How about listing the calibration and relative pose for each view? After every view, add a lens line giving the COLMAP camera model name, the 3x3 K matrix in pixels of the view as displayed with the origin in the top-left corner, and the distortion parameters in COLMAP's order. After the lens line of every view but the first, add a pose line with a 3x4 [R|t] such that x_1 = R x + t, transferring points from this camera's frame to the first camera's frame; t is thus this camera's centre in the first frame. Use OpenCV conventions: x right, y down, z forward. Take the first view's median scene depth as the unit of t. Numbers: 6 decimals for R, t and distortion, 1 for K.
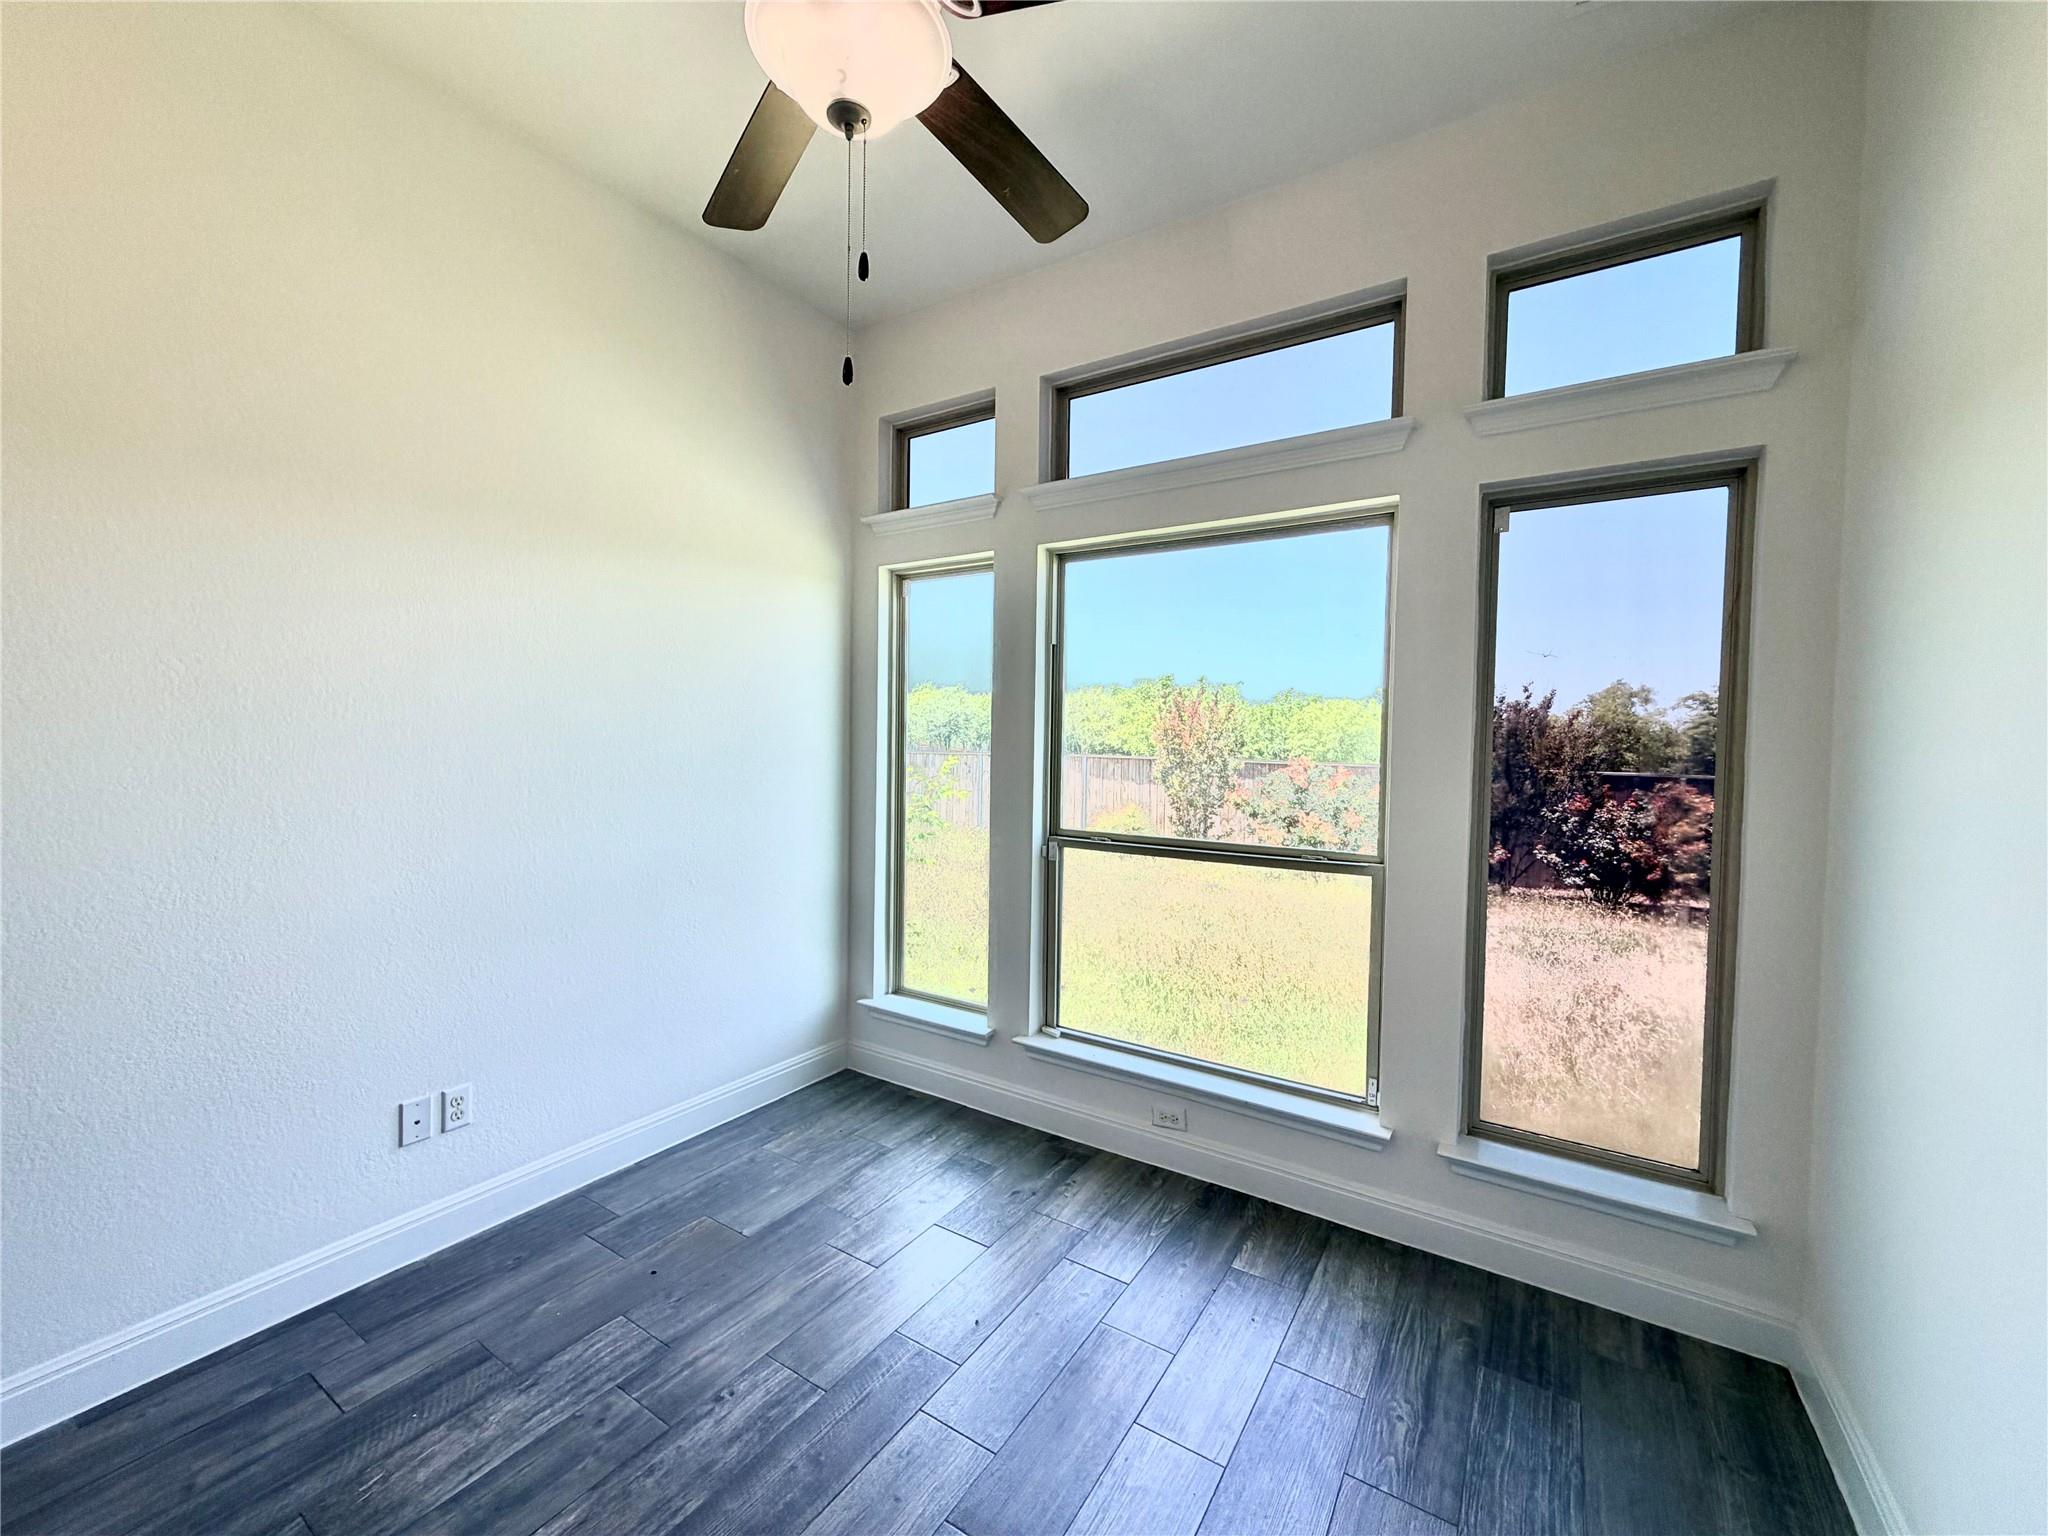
lens RADIAL K [[821.3, 0, 1024.0], [0, 821.3, 768.0], [0, 0, 1]] dist [0.000609, 0.000364]
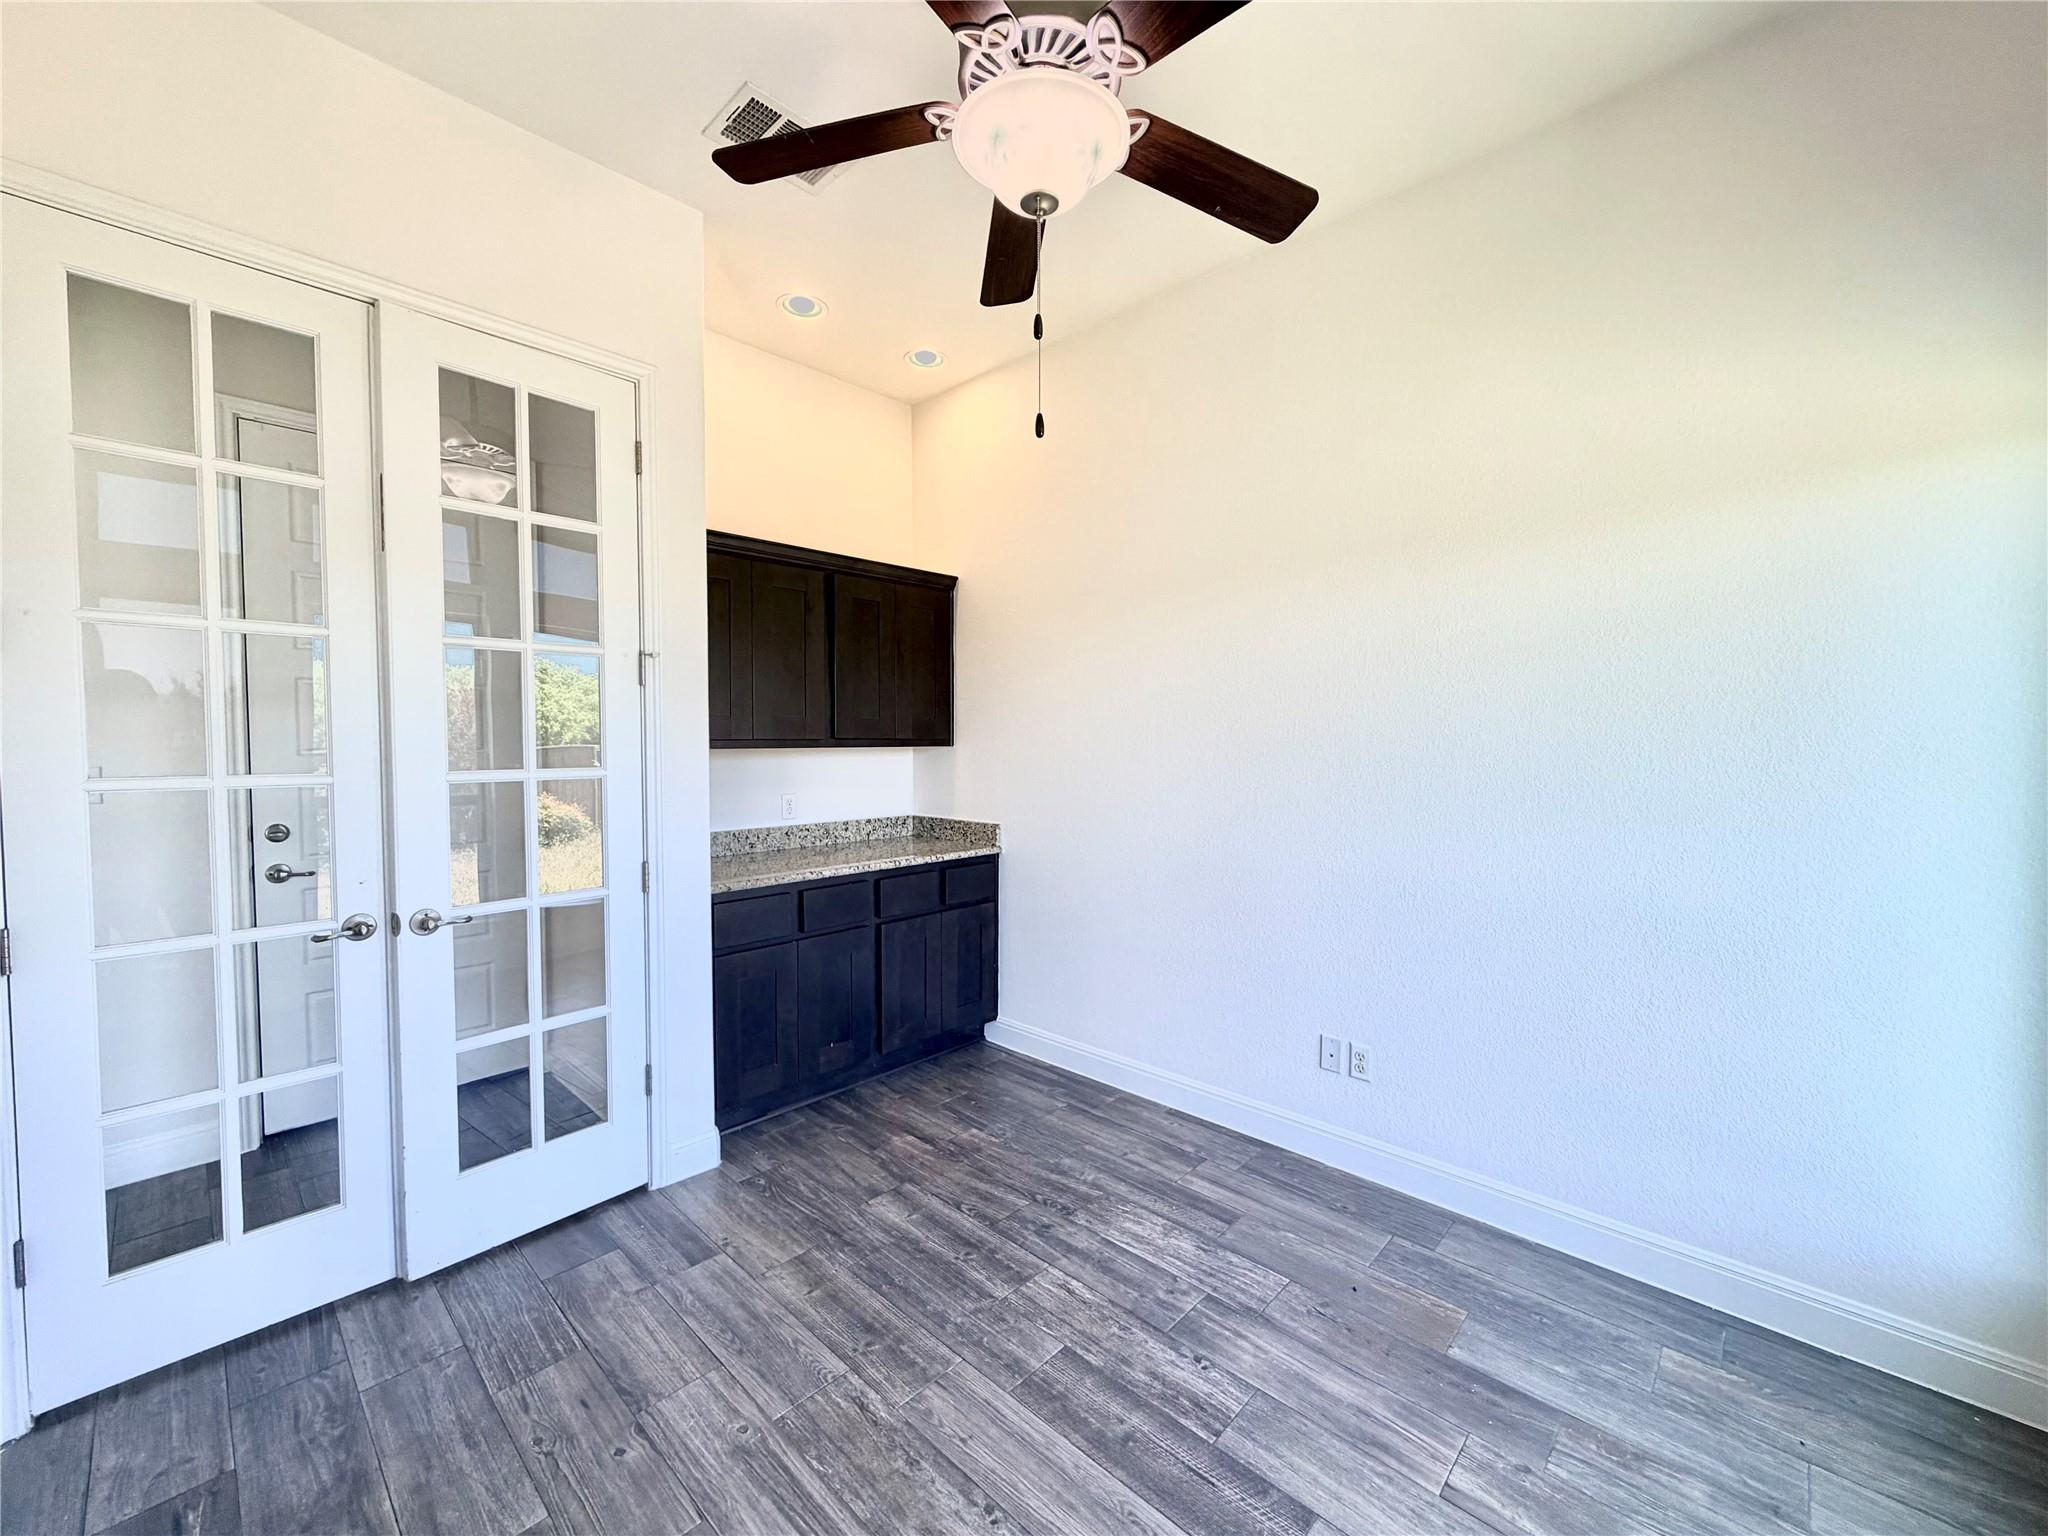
lens RADIAL K [[821.3, 0, 1024.0], [0, 821.3, 768.0], [0, 0, 1]] dist [0.000609, 0.000364]
pose [[-0.190789, 0.018138, -0.981463, 0.687644], [-0.037672, 0.998957, 0.025785, -0.026628], [0.980908, 0.041893, -0.189907, 0.908564]]
